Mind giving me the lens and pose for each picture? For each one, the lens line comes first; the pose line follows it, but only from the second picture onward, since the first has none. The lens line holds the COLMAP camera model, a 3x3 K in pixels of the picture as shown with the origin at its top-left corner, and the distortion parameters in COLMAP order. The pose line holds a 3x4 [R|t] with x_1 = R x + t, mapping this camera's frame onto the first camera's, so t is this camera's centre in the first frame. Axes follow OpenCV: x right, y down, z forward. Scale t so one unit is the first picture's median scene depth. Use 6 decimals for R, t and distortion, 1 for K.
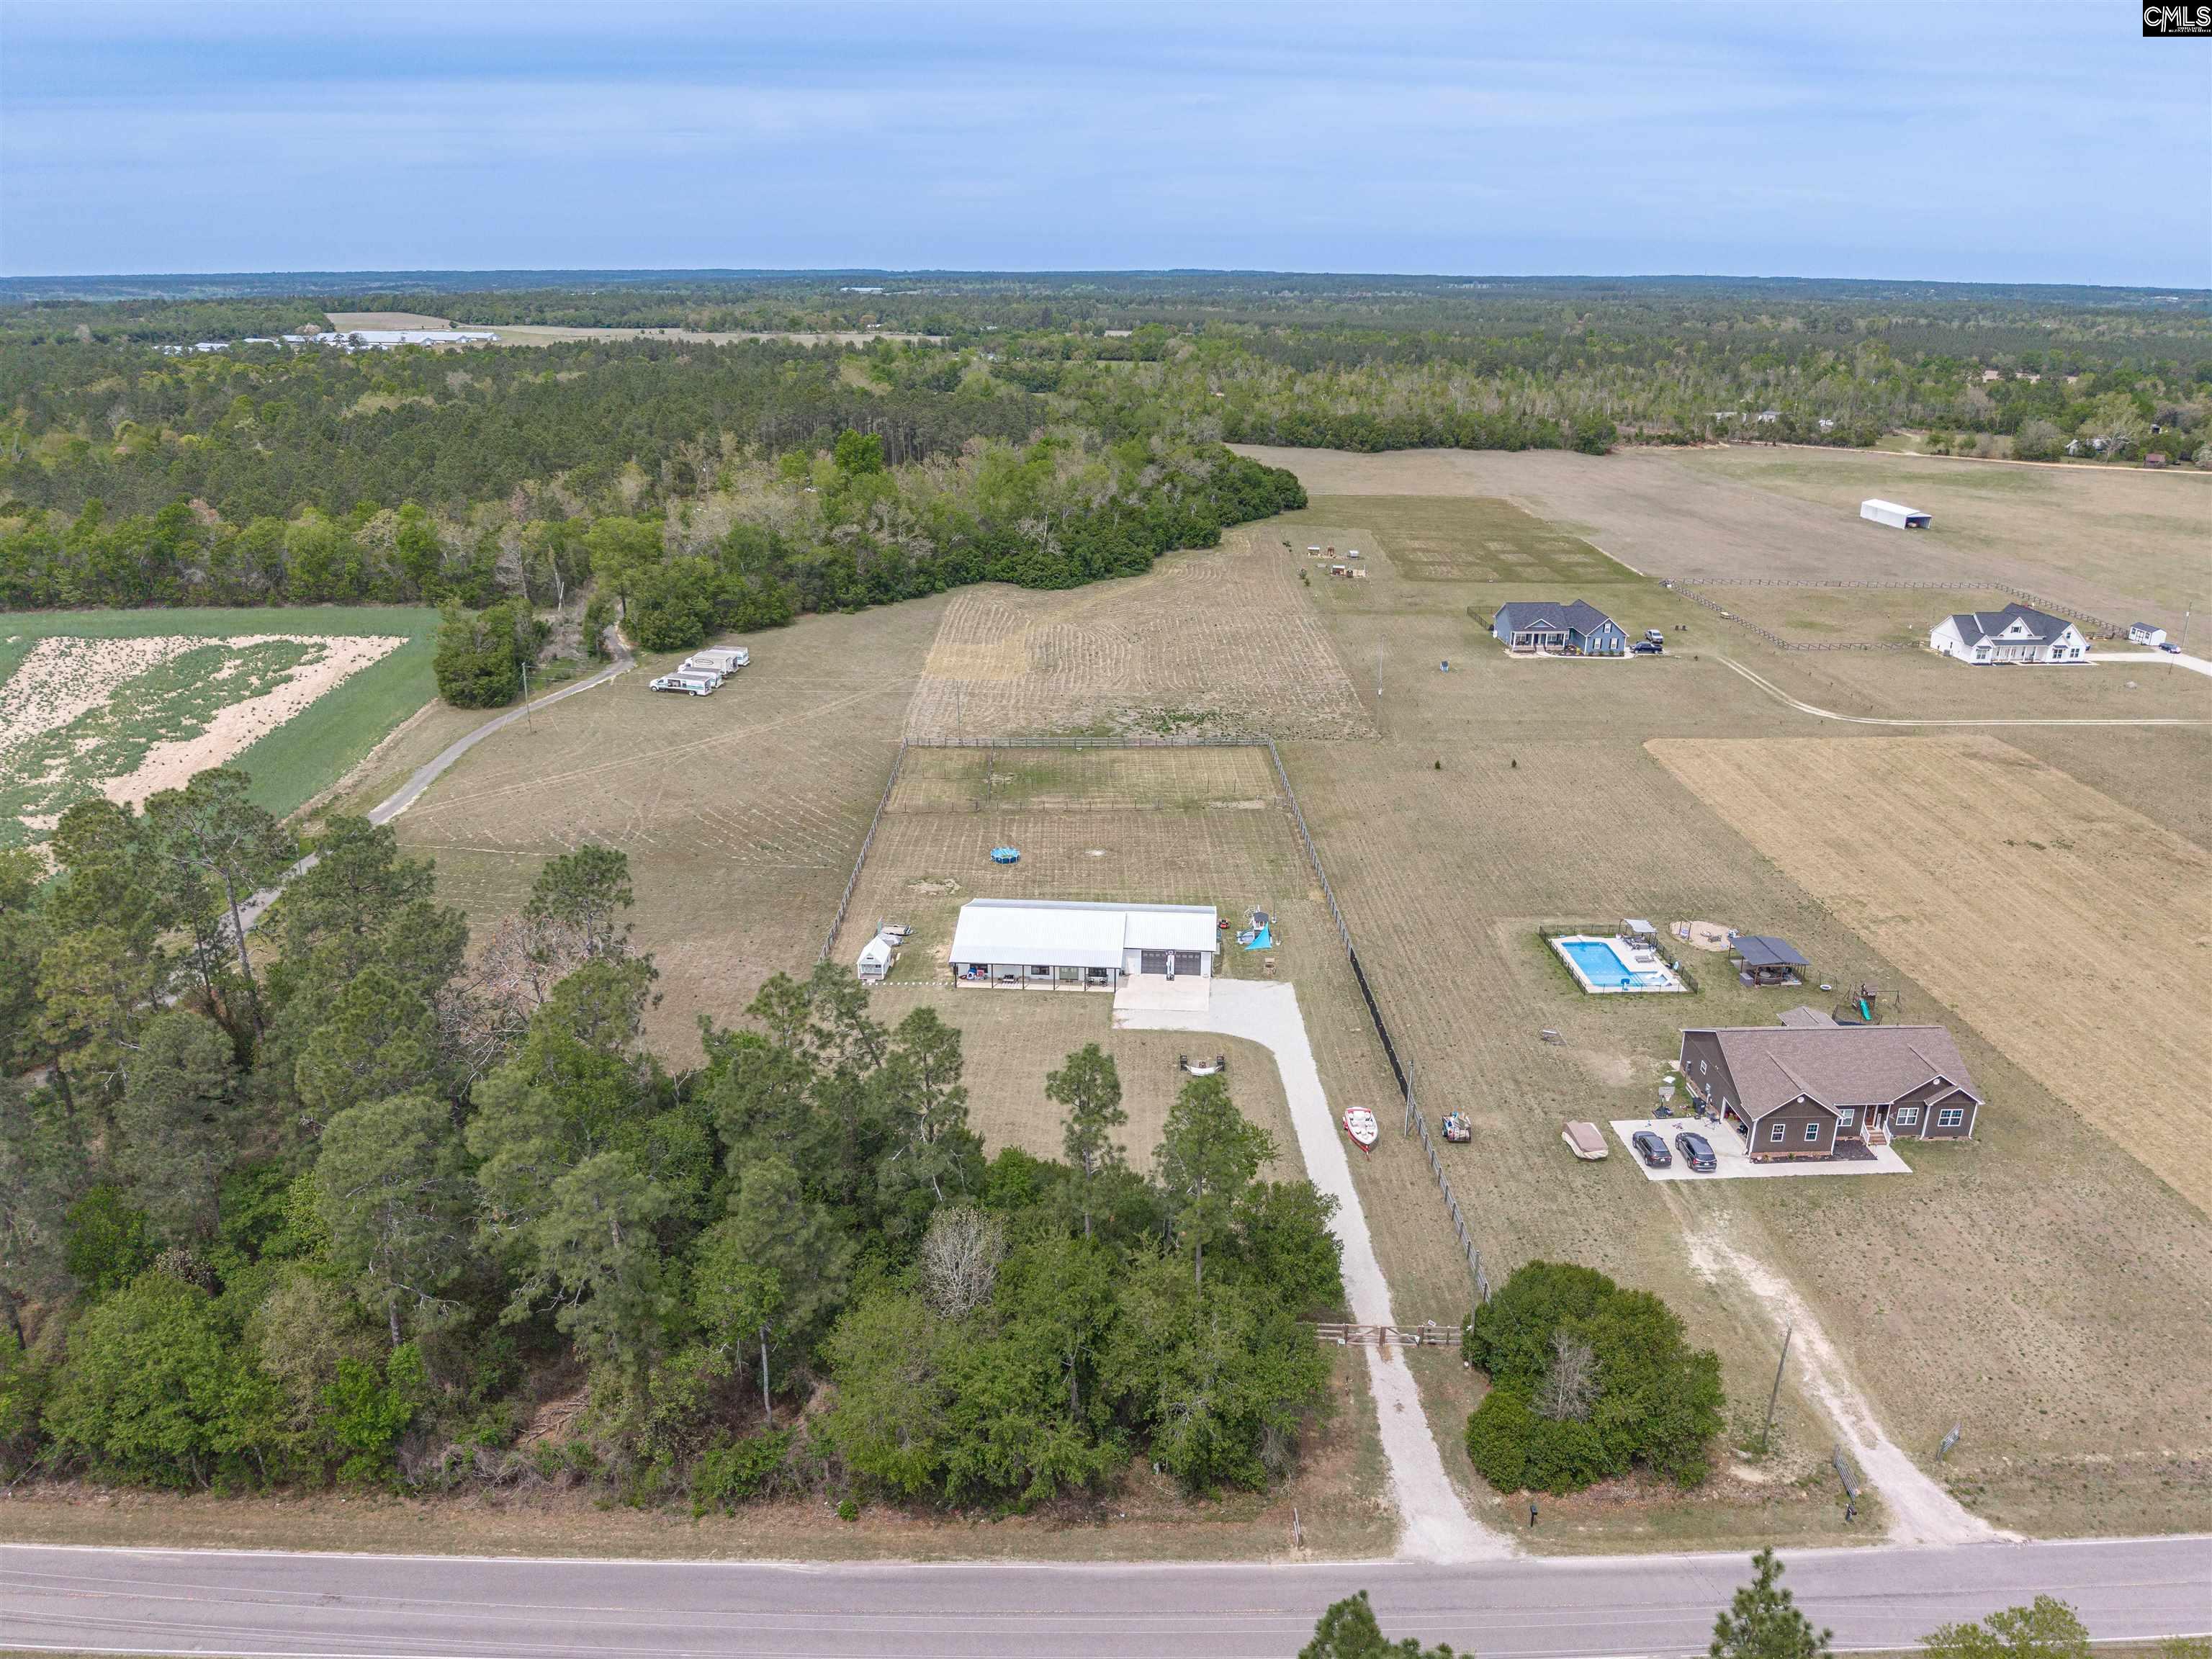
lens RADIAL K [[1529.9, 0, 1106.0], [0, 1529.9, 829.5], [0, 0, 1]] dist [-0.016897, -0.022770]
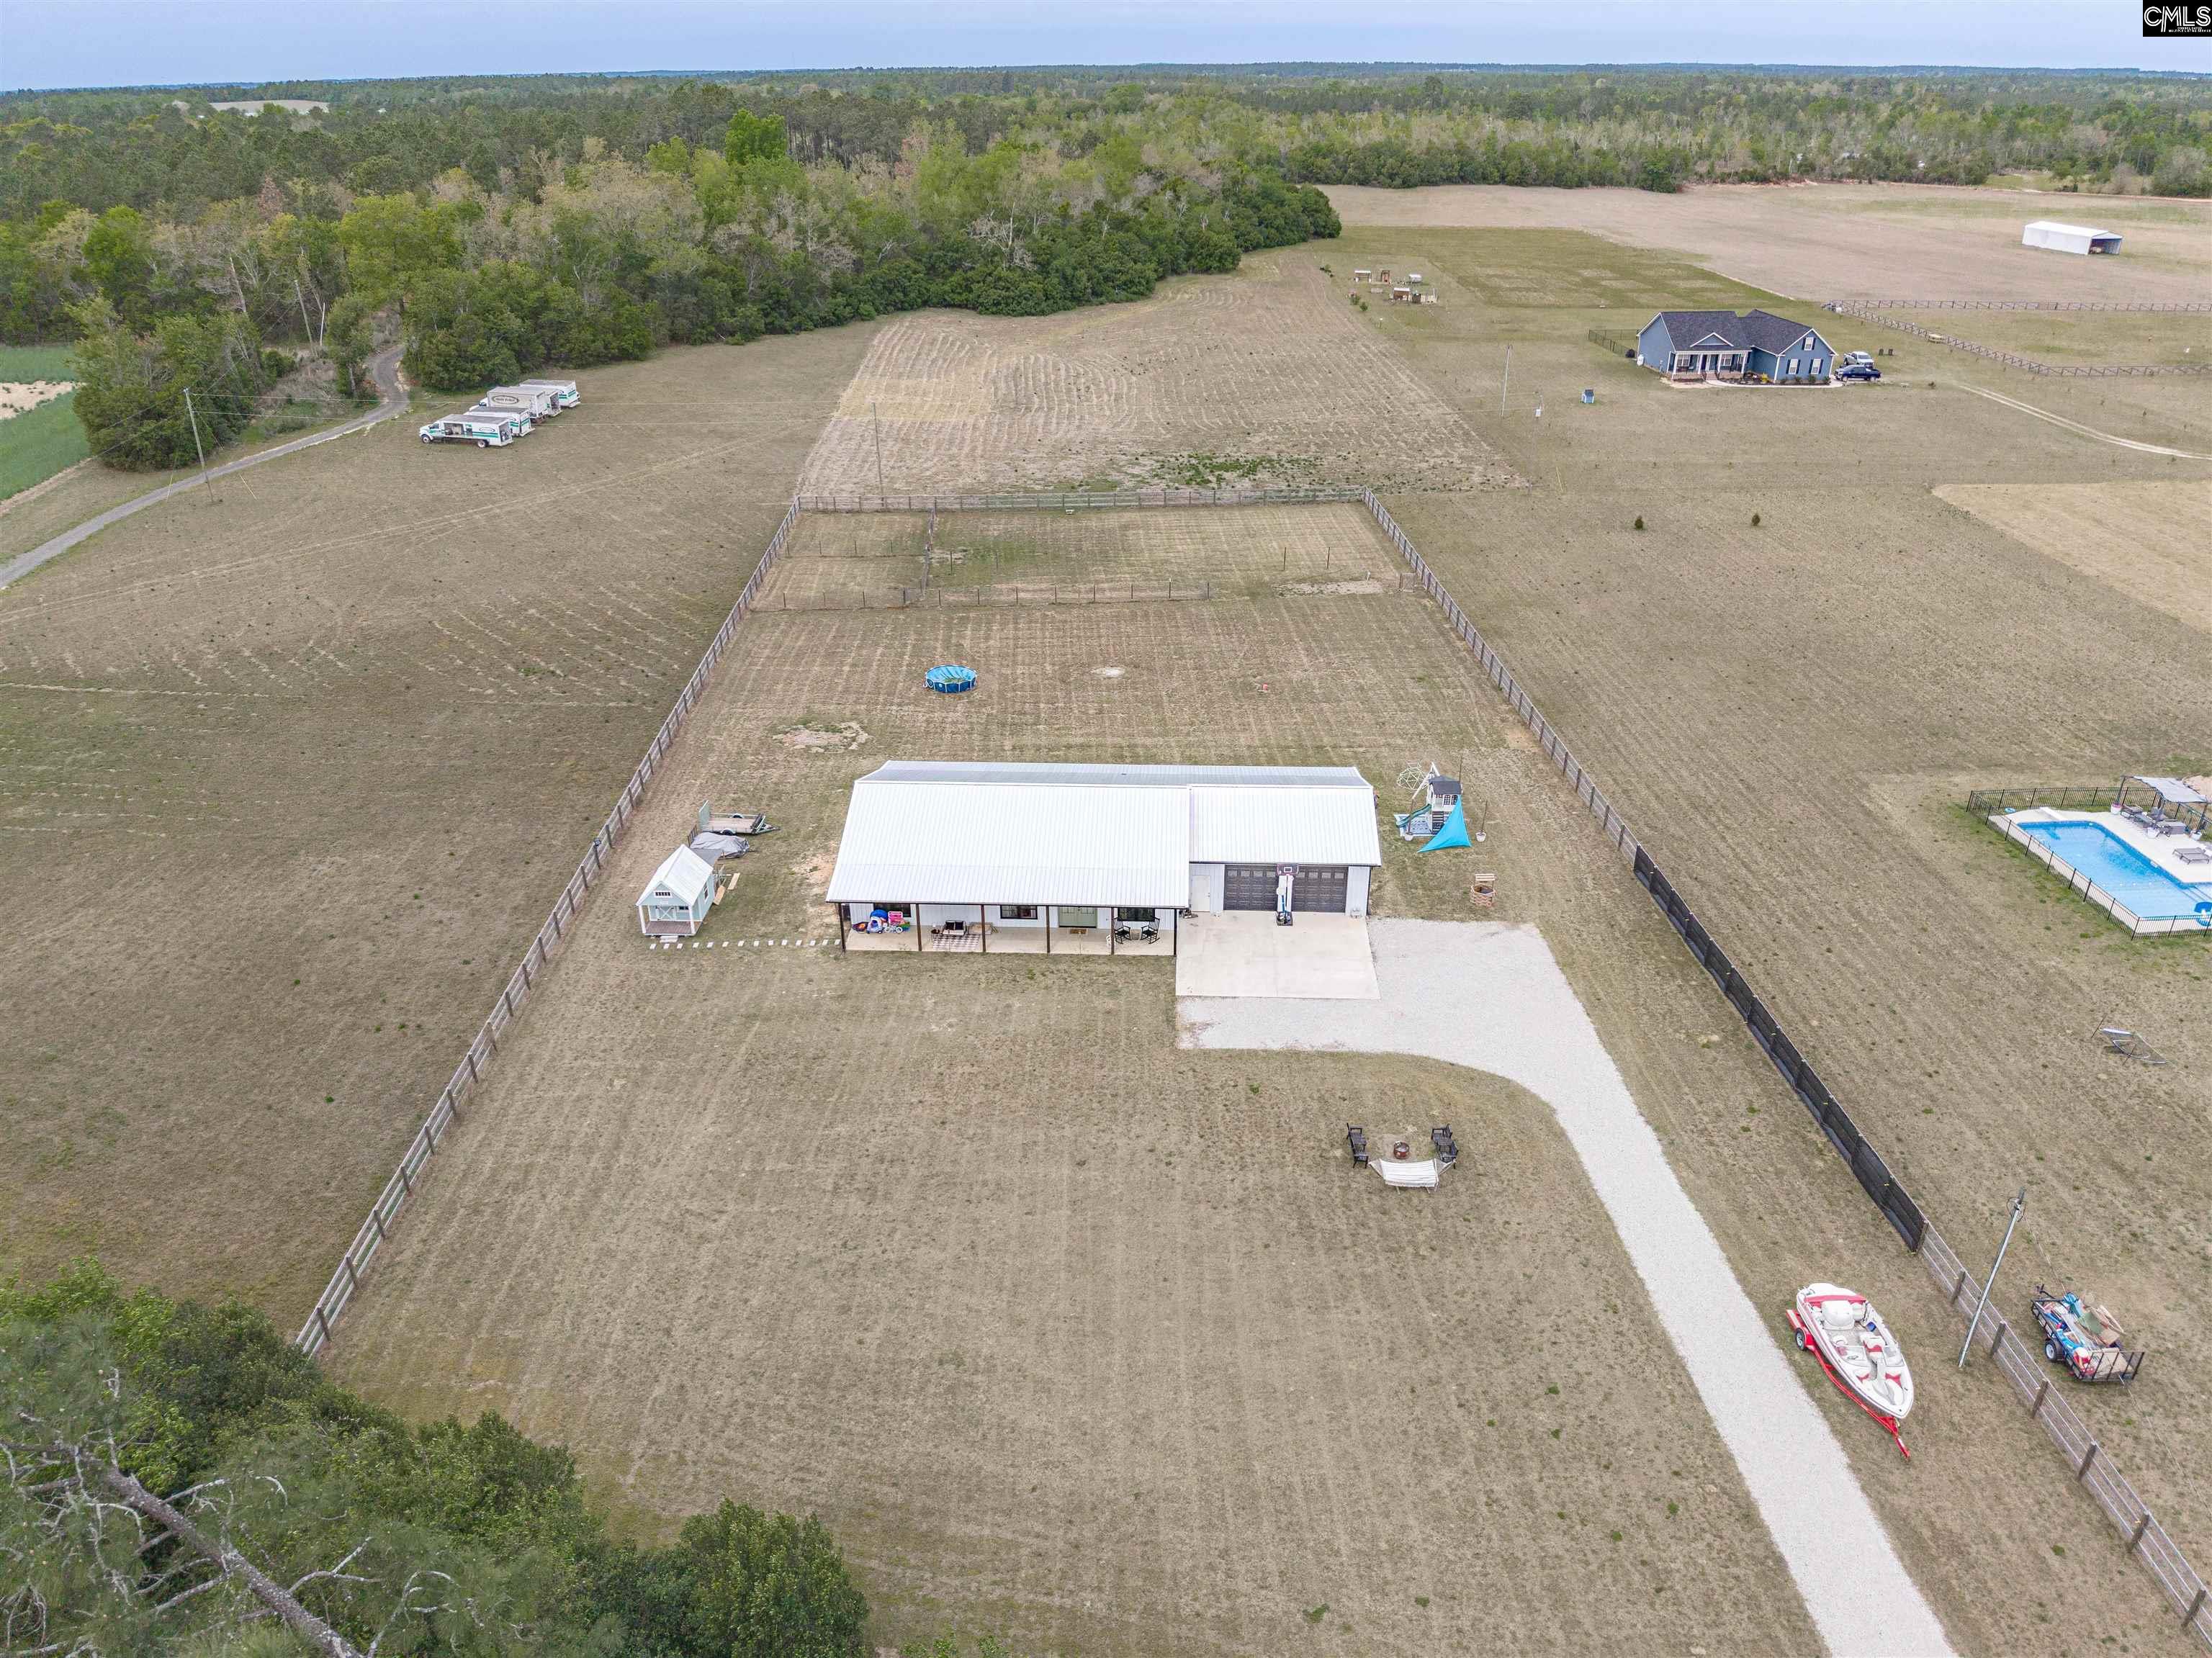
lens RADIAL K [[1529.8, 0, 1106.0], [0, 1529.8, 829.0], [0, 0, 1]] dist [-0.016897, -0.022770]
pose [[0.999697, -0.019966, 0.014421, -0.017295], [0.018231, 0.993562, 0.111812, 0.010159], [-0.016561, -0.111515, 0.993625, 0.416091]]
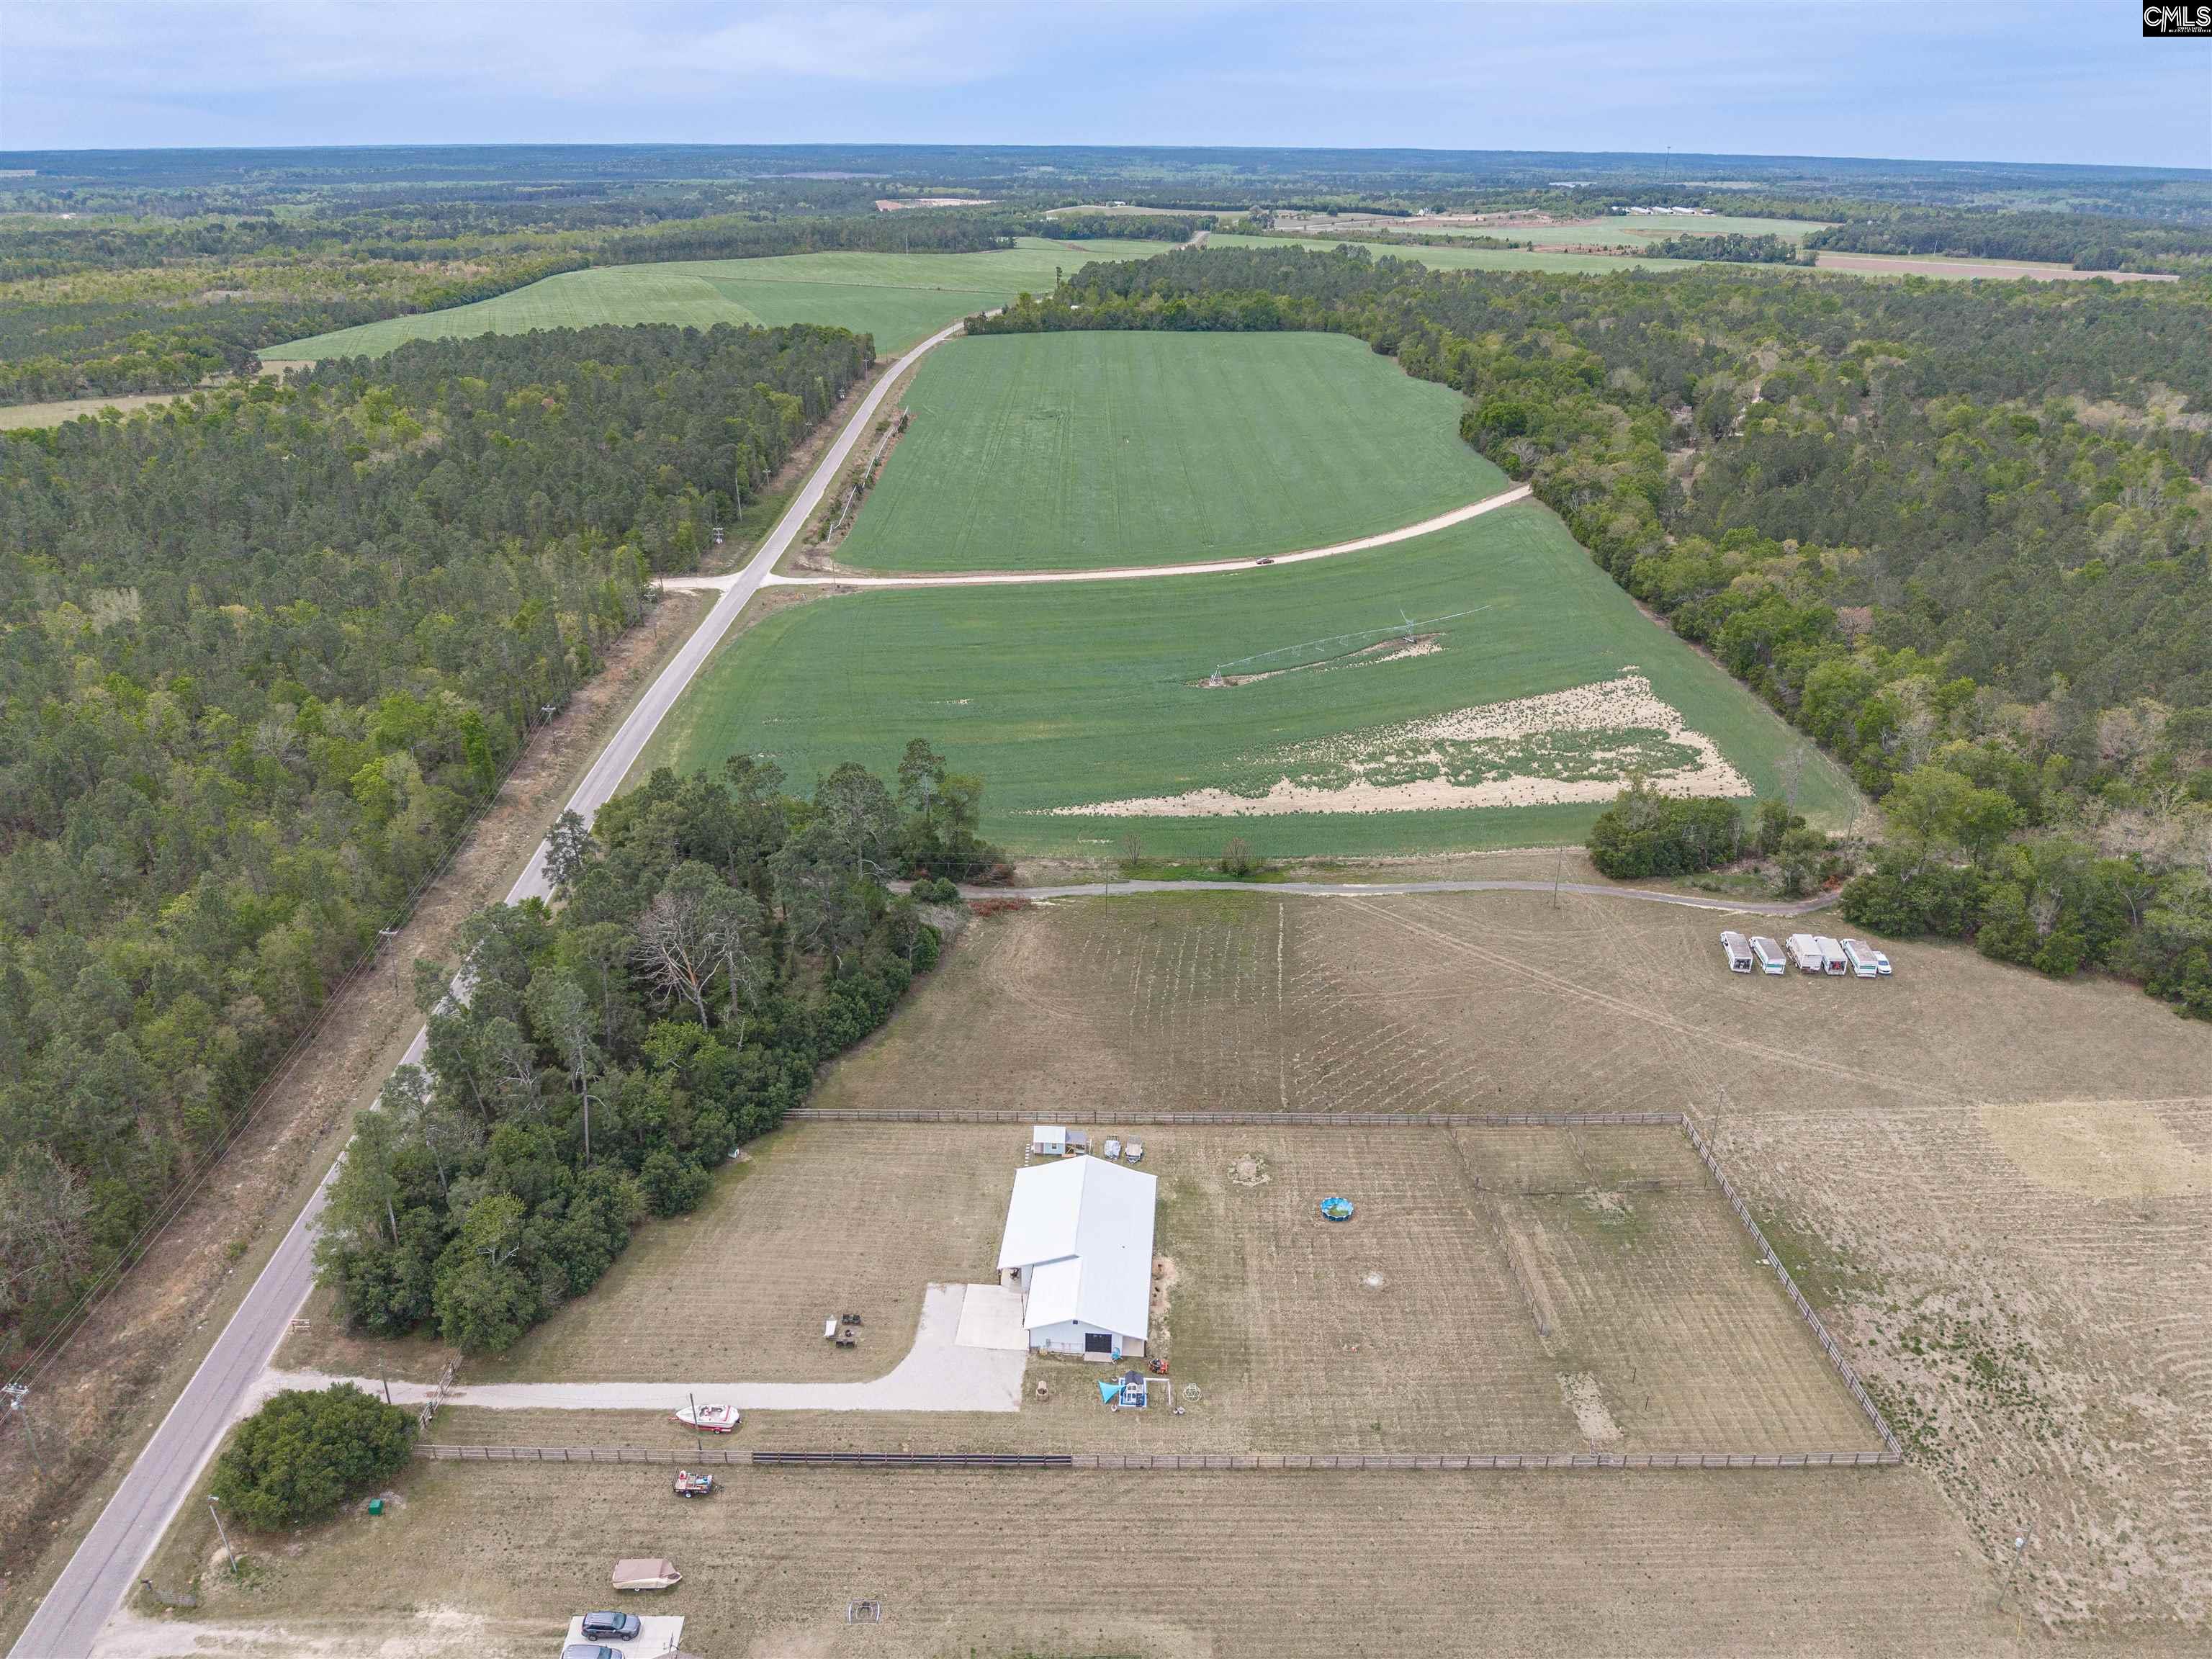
lens RADIAL K [[1573.1, 0, 1104.5], [0, 1573.1, 765.4], [0, 0, 1]] dist [-0.028117, -0.007636]
pose [[0.004063, 0.369804, -0.929101, 0.716662], [-0.351093, 0.870489, 0.344939, -0.495628], [0.936332, 0.324799, 0.133372, 0.630631]]
